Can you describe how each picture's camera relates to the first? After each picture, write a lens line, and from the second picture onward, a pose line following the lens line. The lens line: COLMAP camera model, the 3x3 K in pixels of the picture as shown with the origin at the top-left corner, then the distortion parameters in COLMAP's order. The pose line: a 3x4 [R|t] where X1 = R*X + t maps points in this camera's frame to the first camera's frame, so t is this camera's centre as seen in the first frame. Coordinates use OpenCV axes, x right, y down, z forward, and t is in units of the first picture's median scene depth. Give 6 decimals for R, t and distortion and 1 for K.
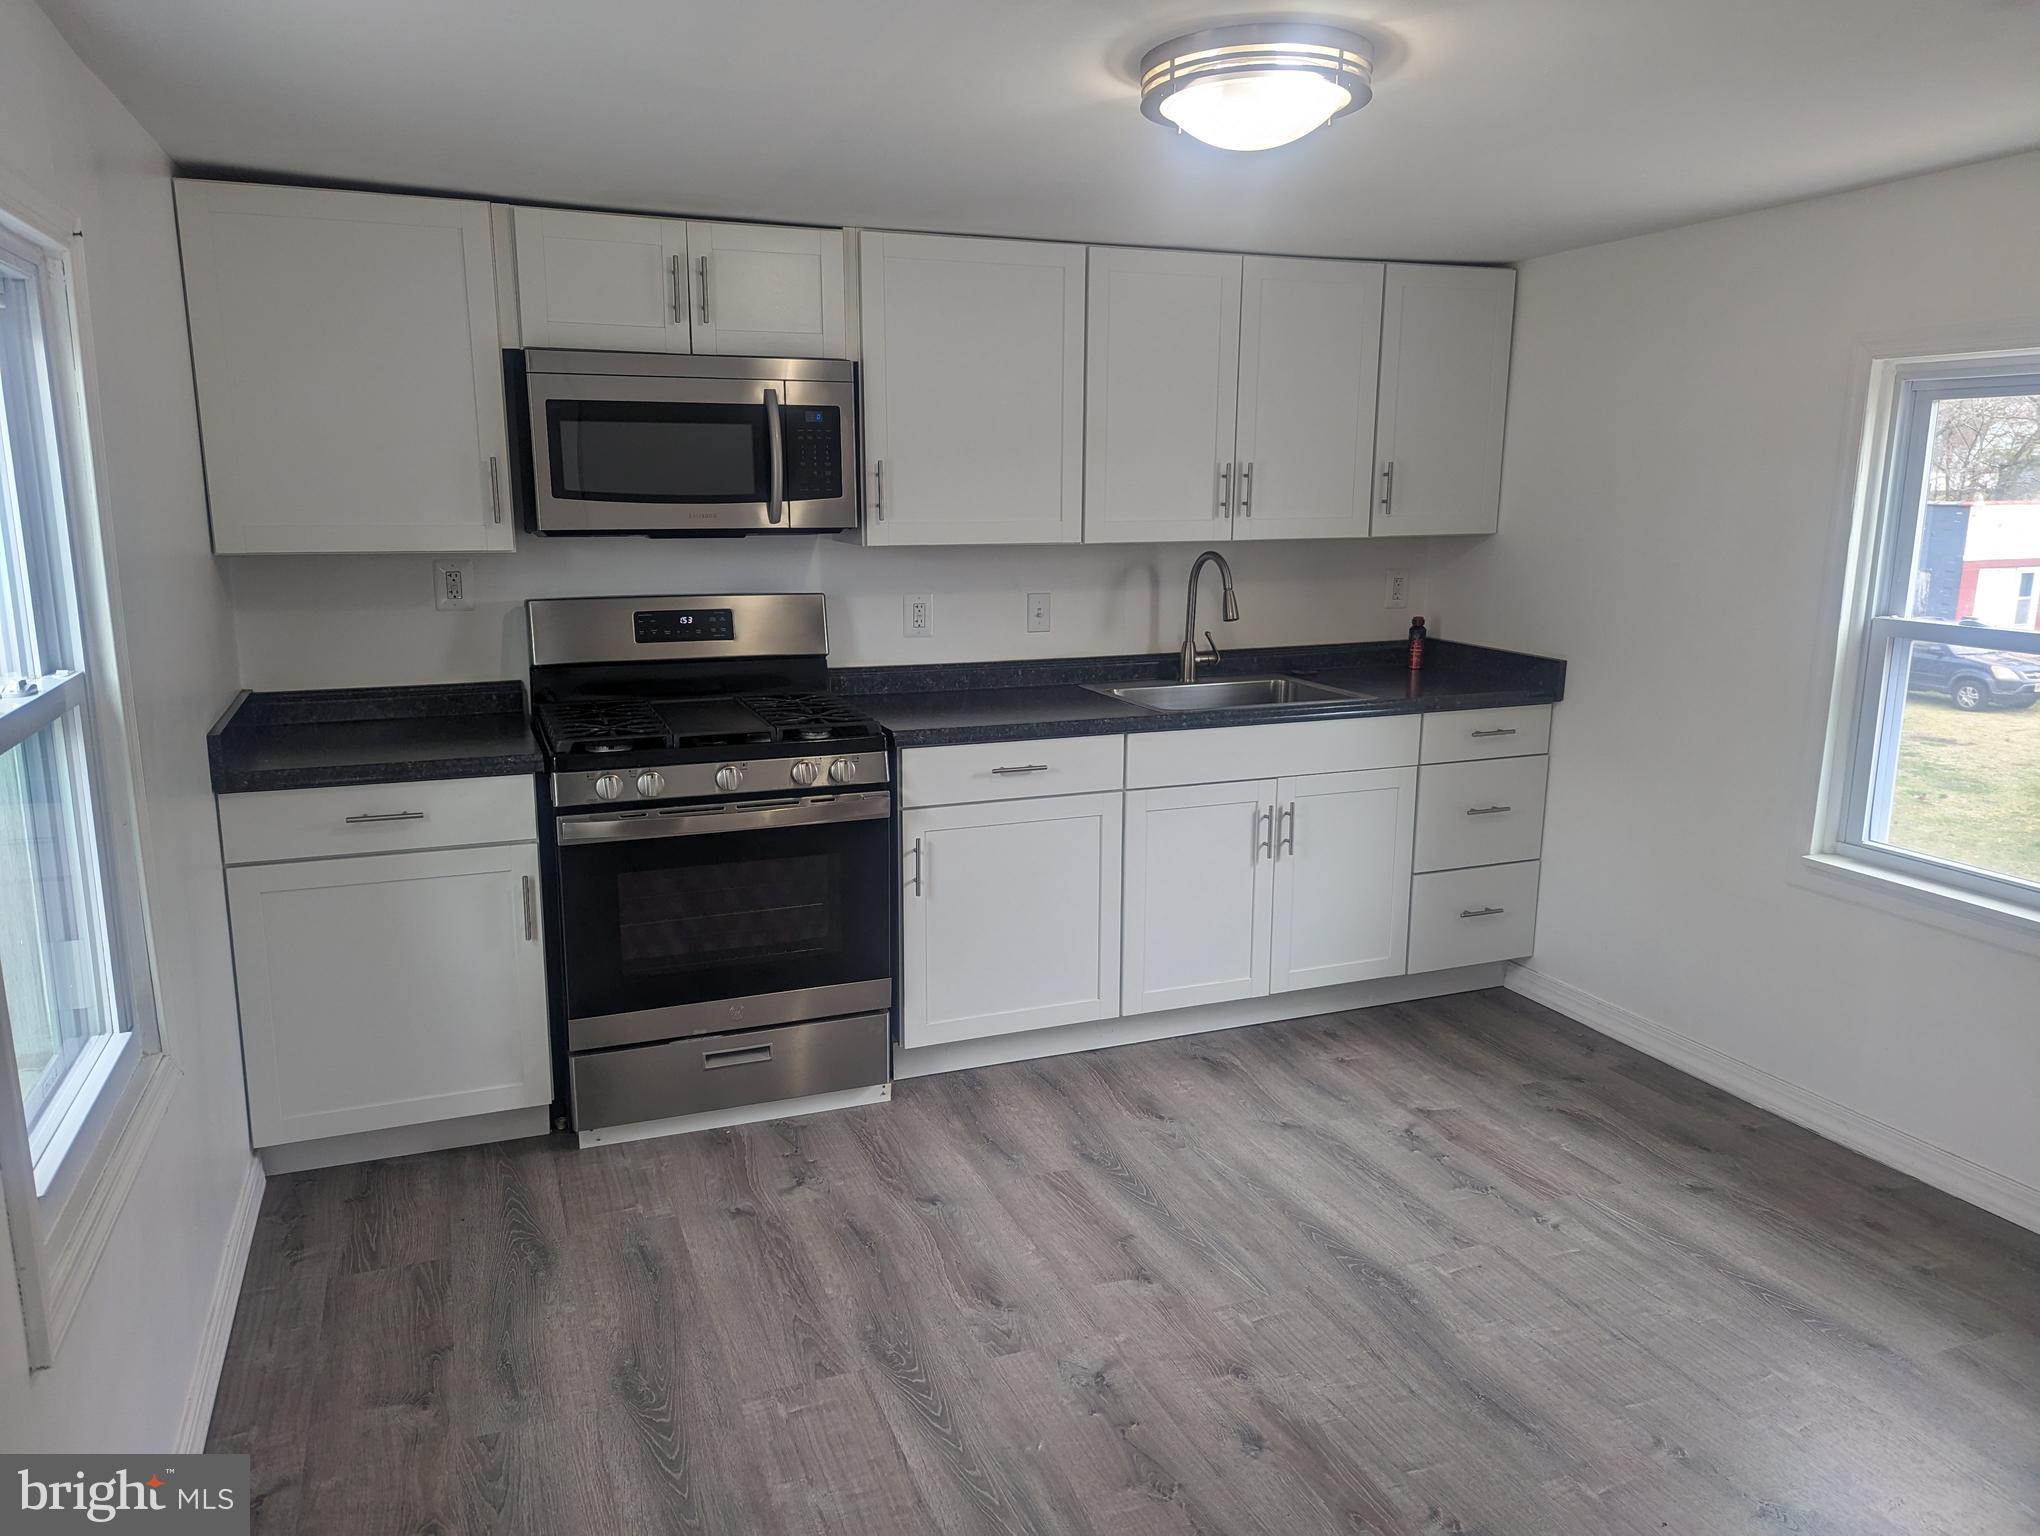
lens RADIAL K [[1445.5, 0, 1016.5], [0, 1445.5, 773.7], [0, 0, 1]] dist [0.009117, 0.001669]
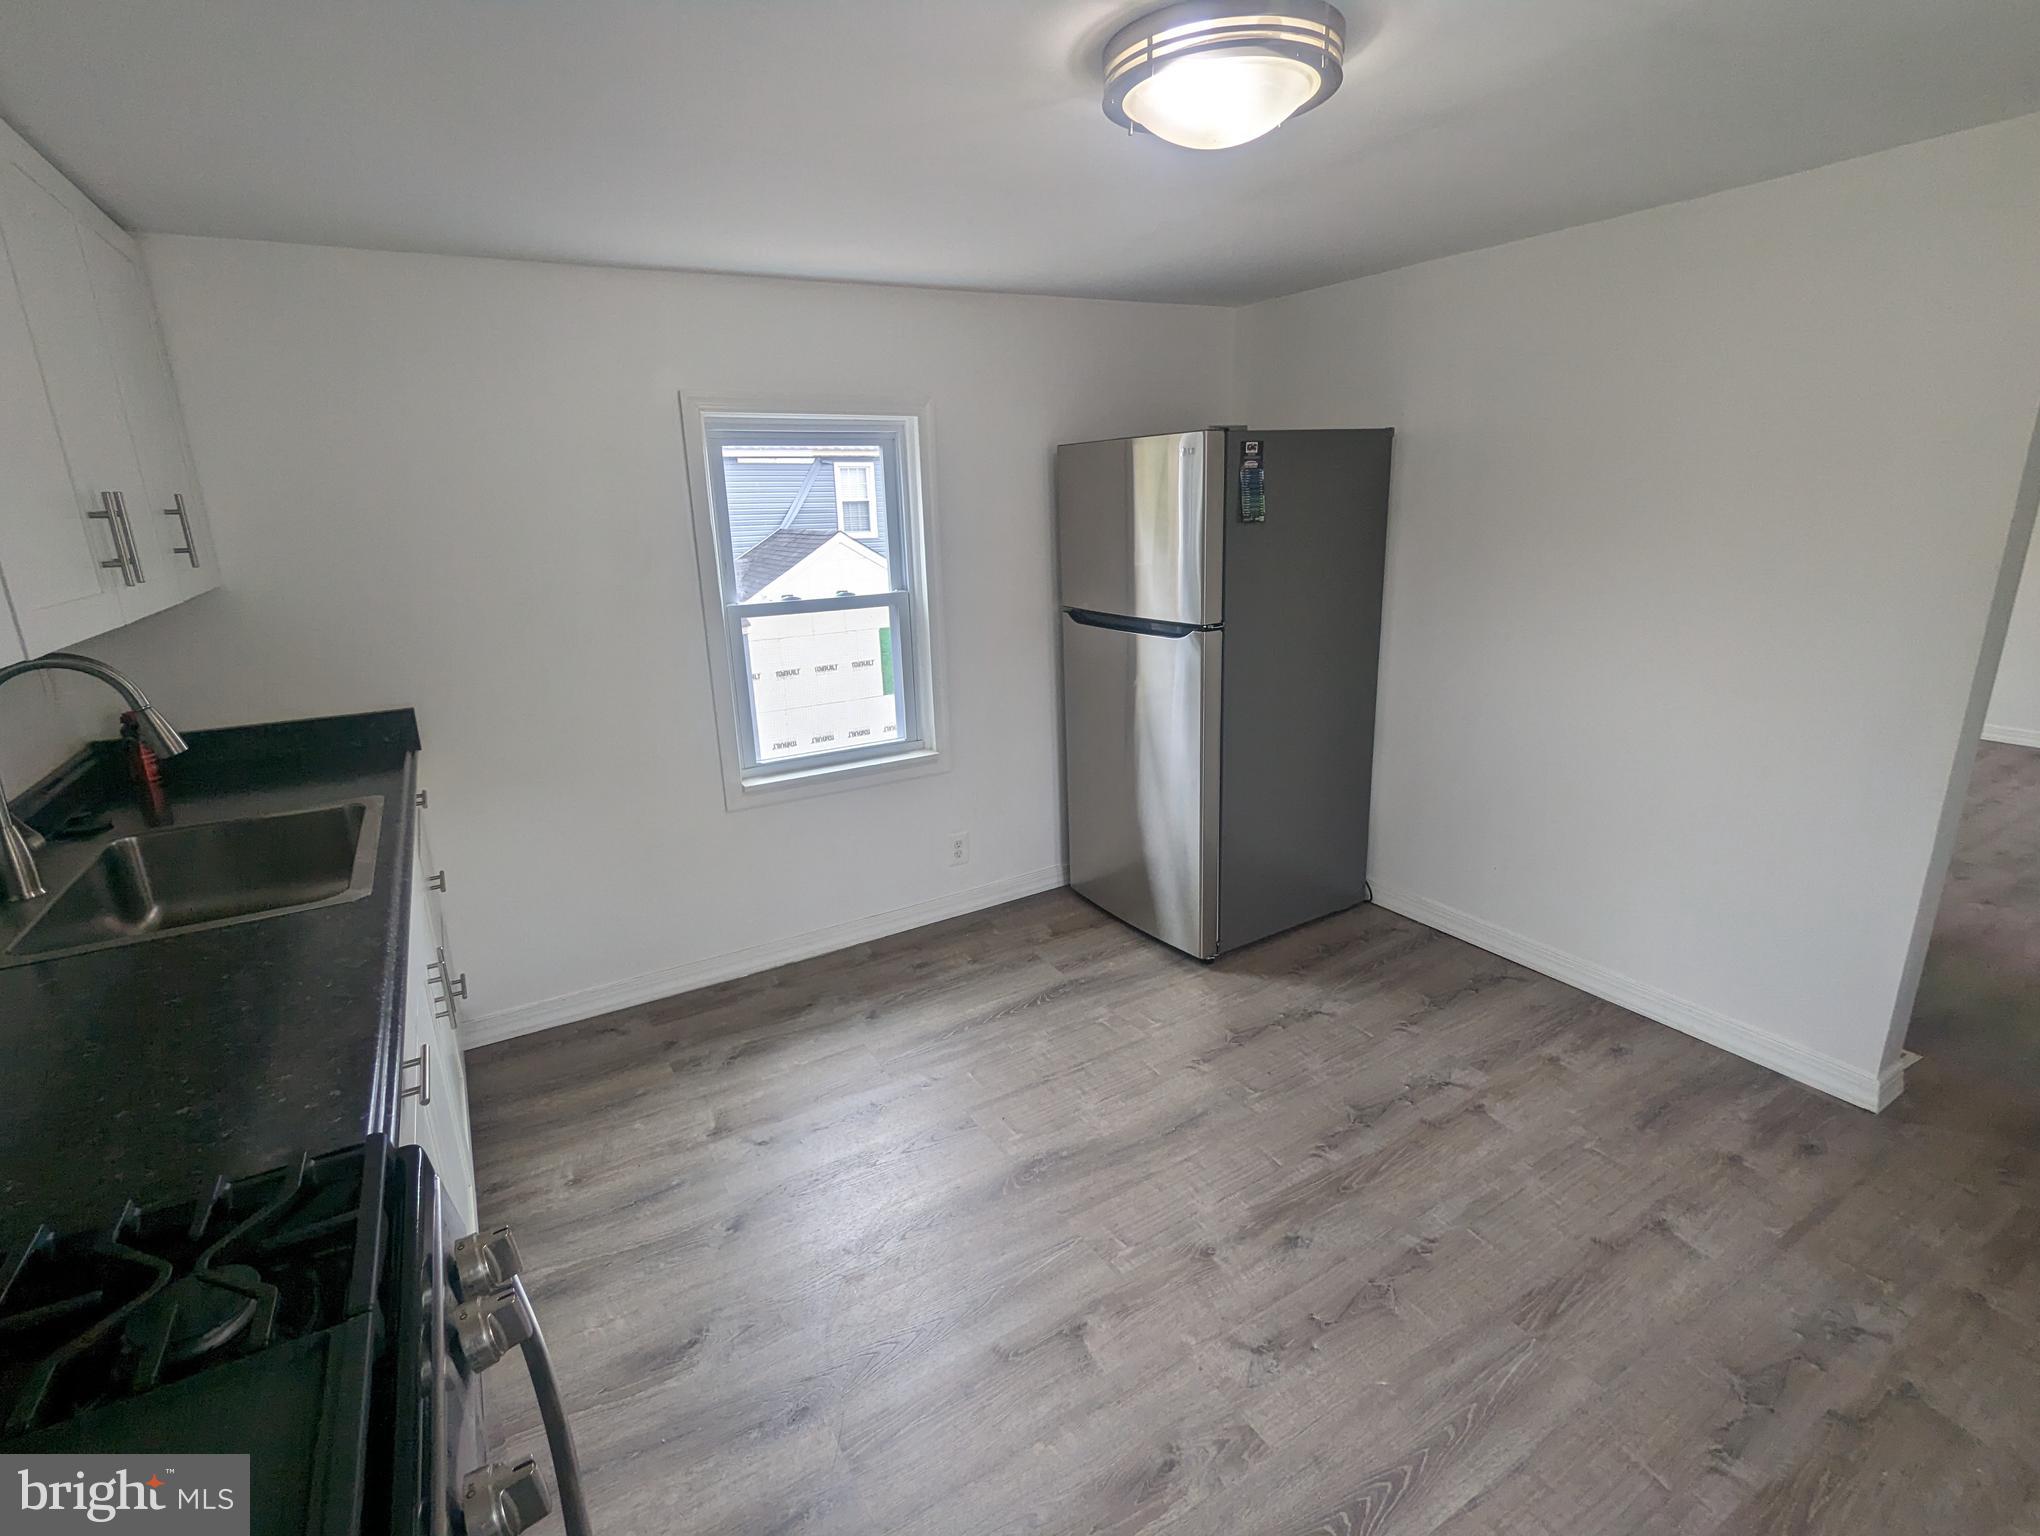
lens RADIAL K [[964.4, 0, 1017.9], [0, 964.4, 768.3], [0, 0, 1]] dist [-0.001739, -0.000736]
pose [[-0.154142, -0.268158, 0.950964, -0.435852], [0.224010, 0.927919, 0.297969, -0.212180], [-0.962320, 0.258955, -0.082961, 1.029026]]
